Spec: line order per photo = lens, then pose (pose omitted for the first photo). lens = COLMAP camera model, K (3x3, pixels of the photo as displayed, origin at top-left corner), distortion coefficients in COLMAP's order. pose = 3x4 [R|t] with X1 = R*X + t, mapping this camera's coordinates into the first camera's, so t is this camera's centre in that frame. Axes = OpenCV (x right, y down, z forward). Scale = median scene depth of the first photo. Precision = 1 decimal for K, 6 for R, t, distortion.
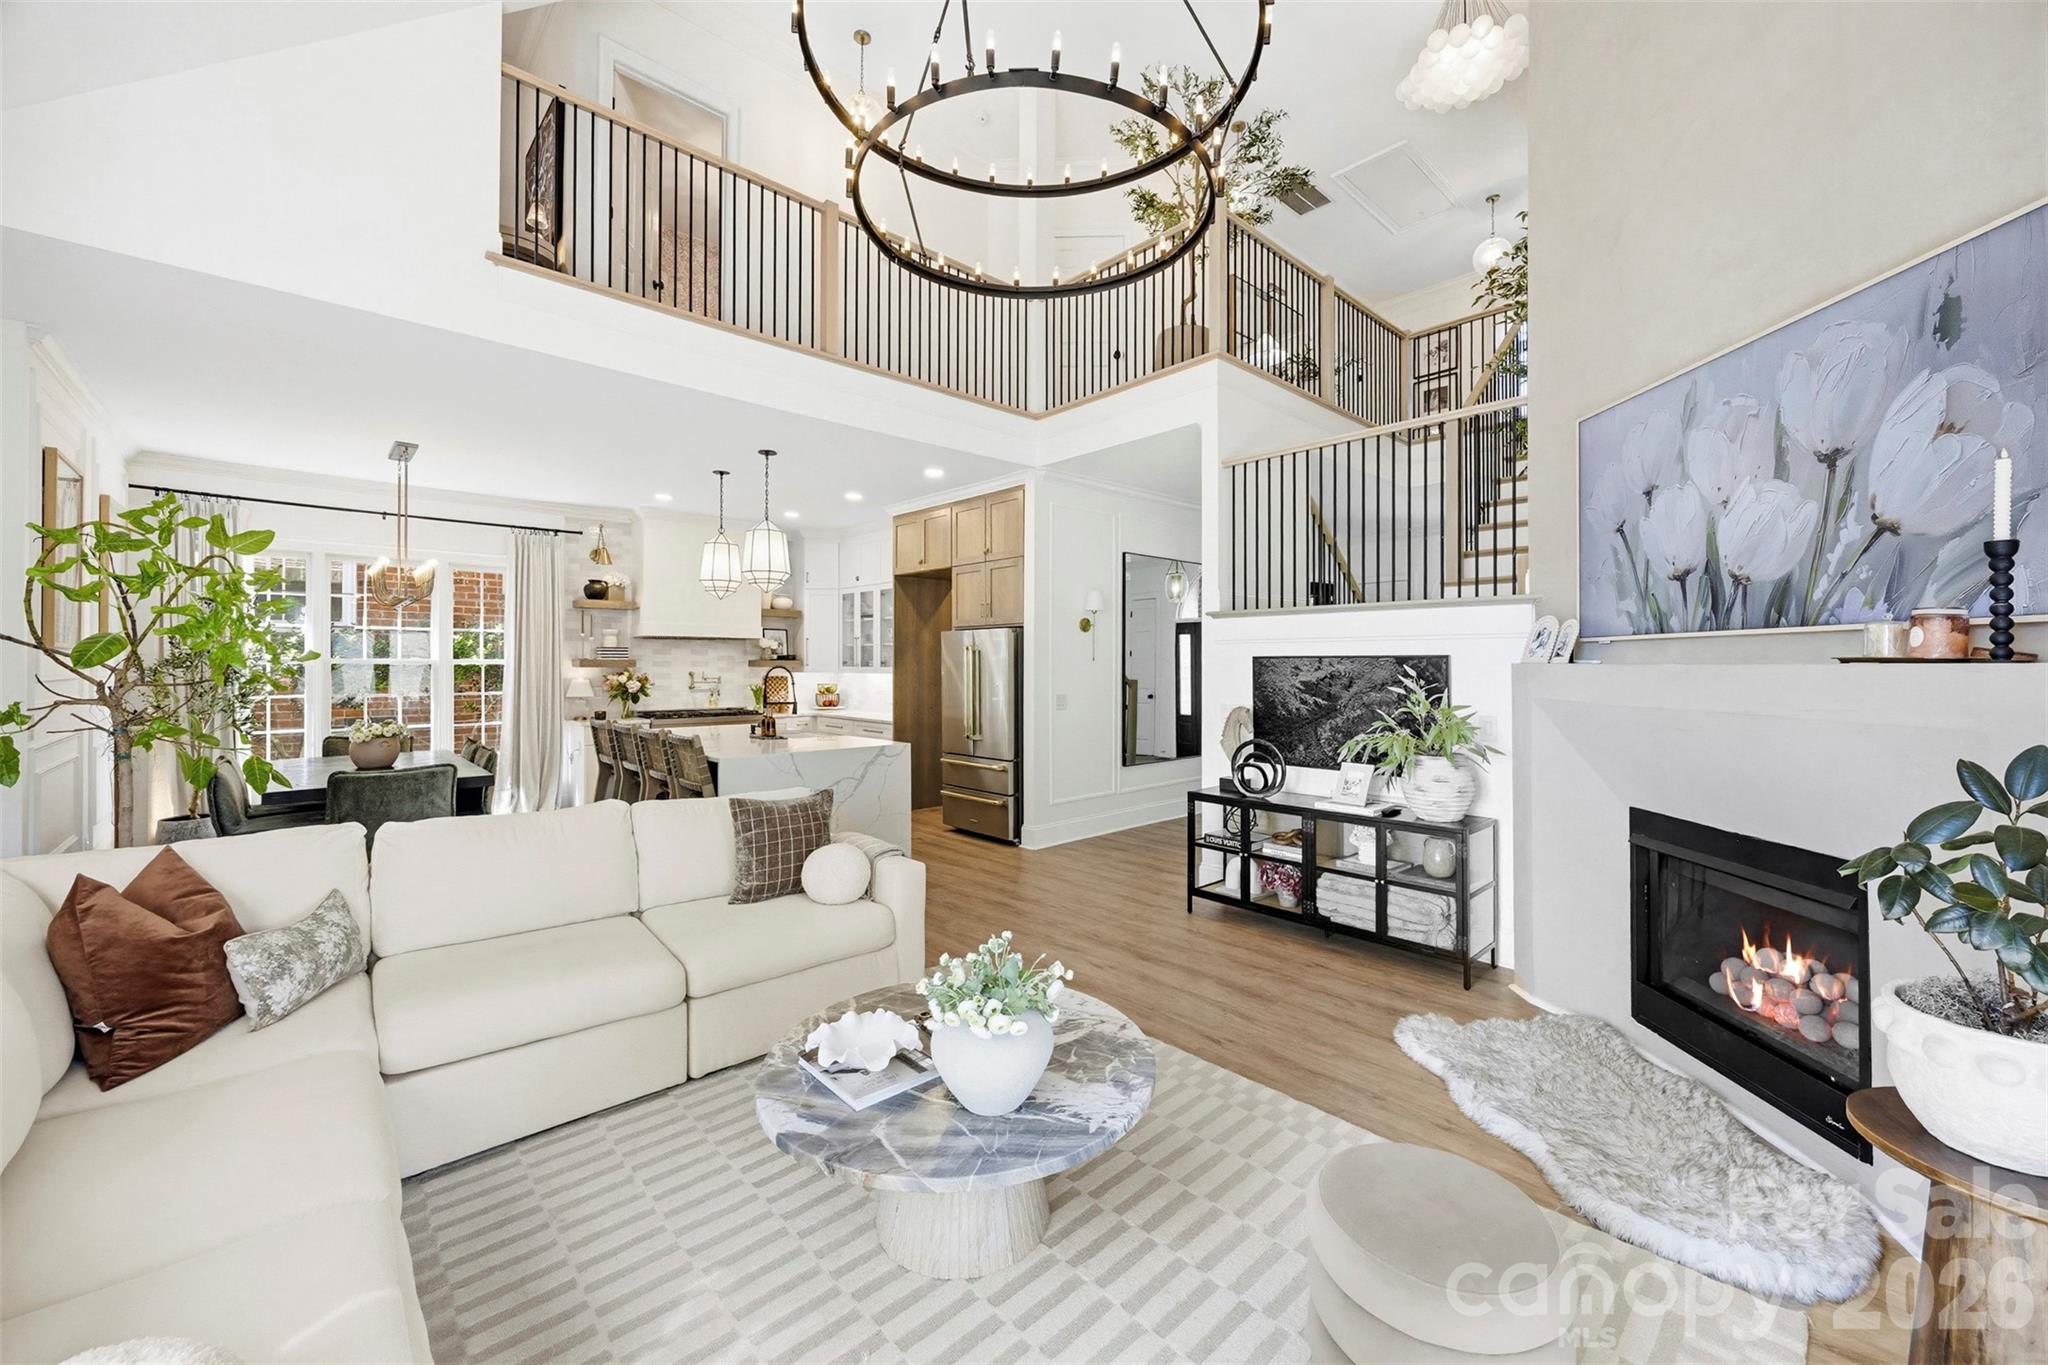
lens RADIAL K [[787.6, 0, 1037.5], [0, 787.6, 663.2], [0, 0, 1]] dist [-0.003059, 0.000475]
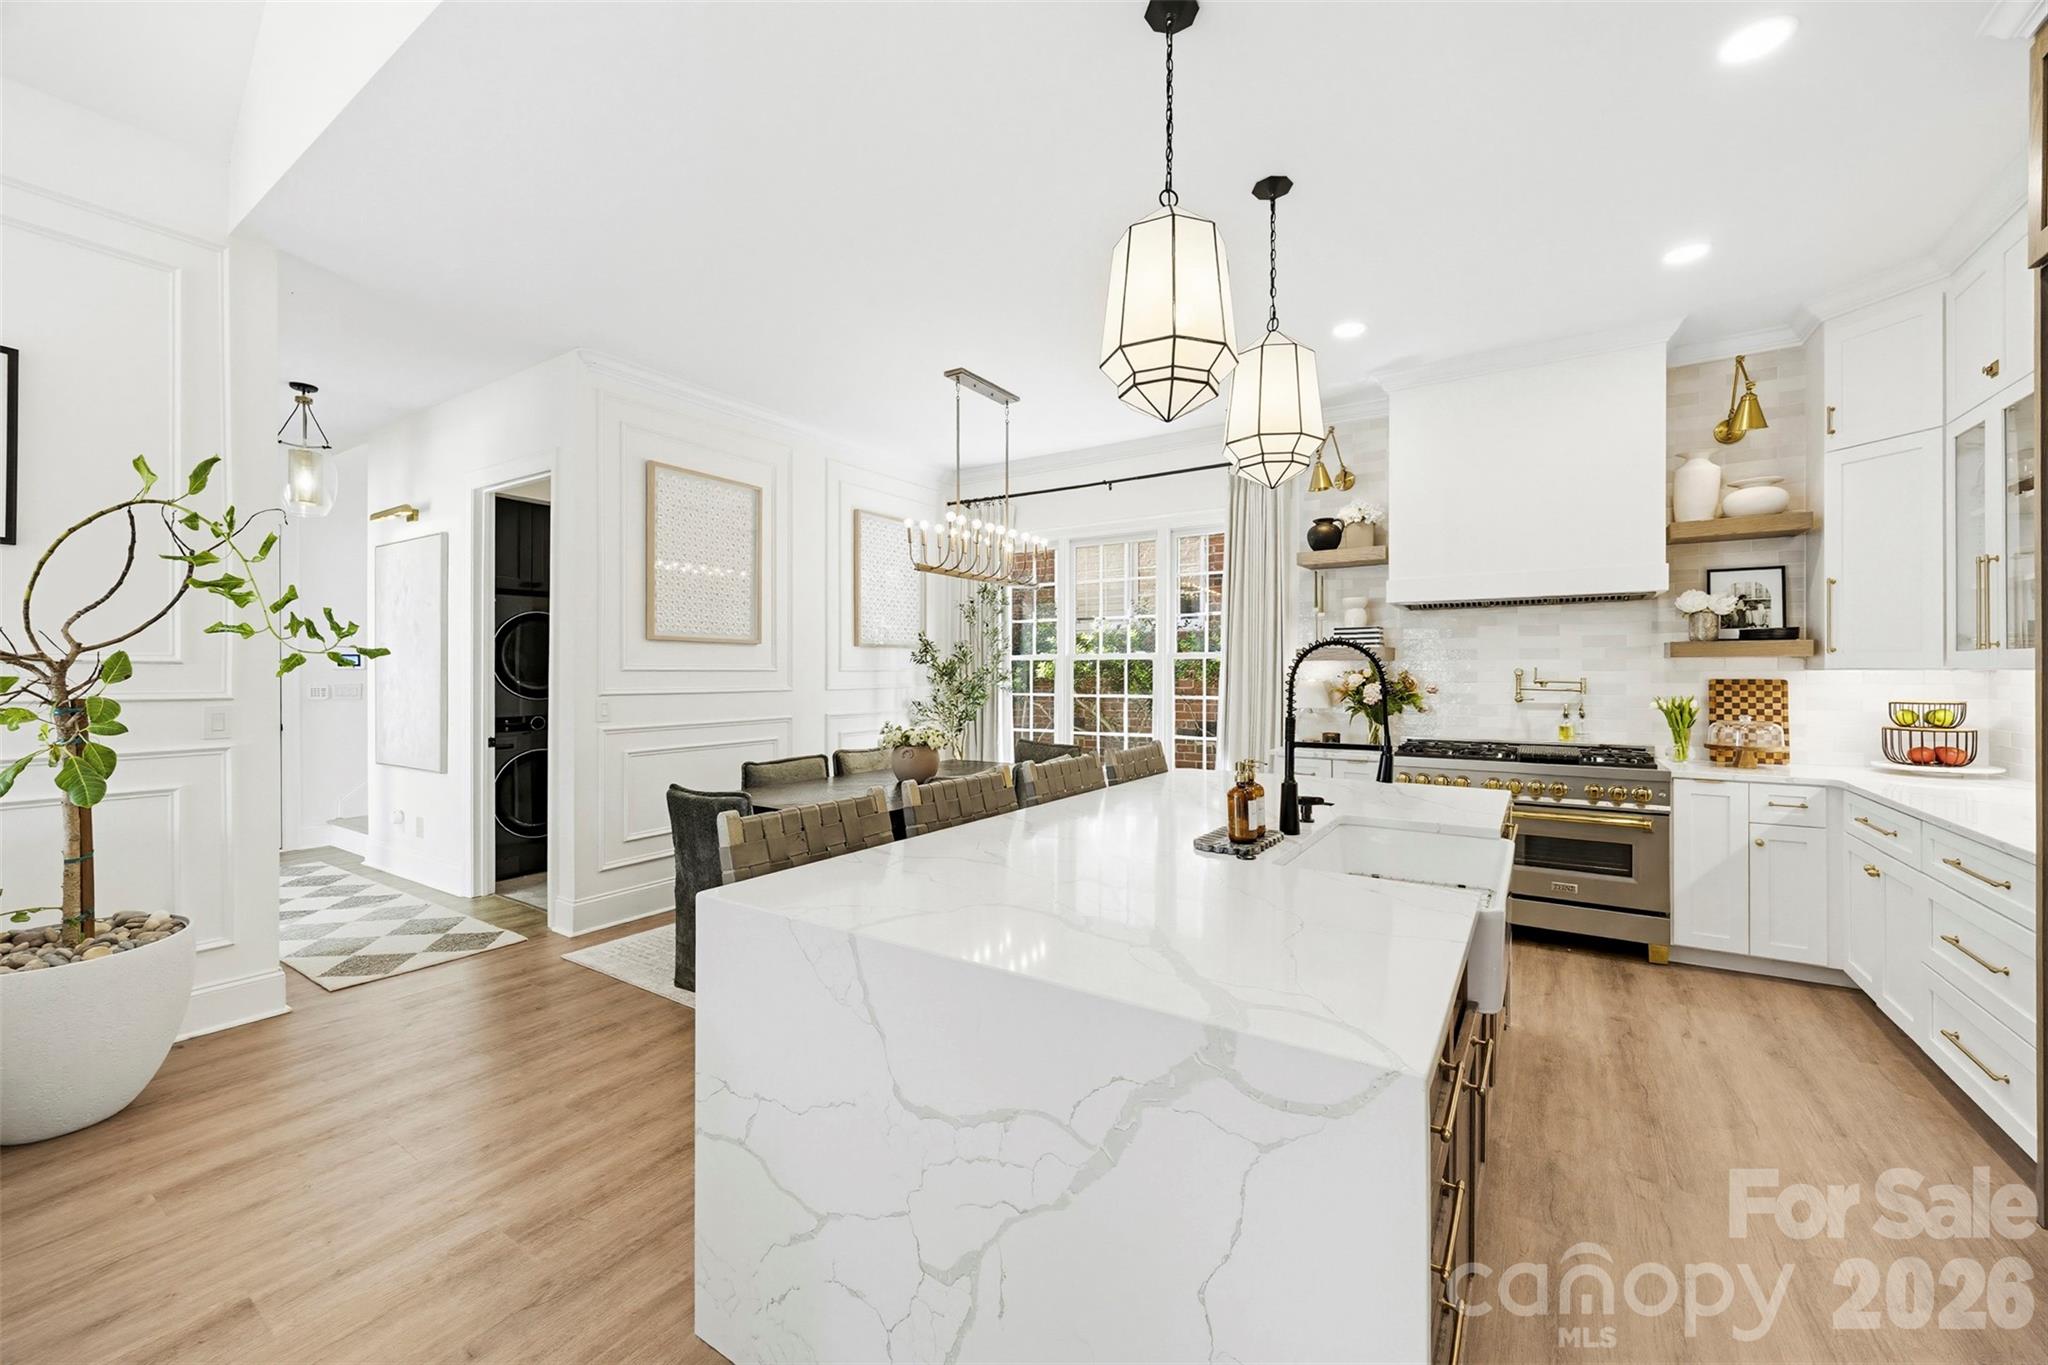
lens RADIAL K [[787.6, 0, 1033.1], [0, 787.6, 677.0], [0, 0, 1]] dist [-0.003059, 0.000475]
pose [[0.237803, 0.002071, -0.971311, -0.019565], [0.001467, 0.999996, 0.002491, 0.017045], [0.971312, -0.002018, 0.237799, 0.673055]]
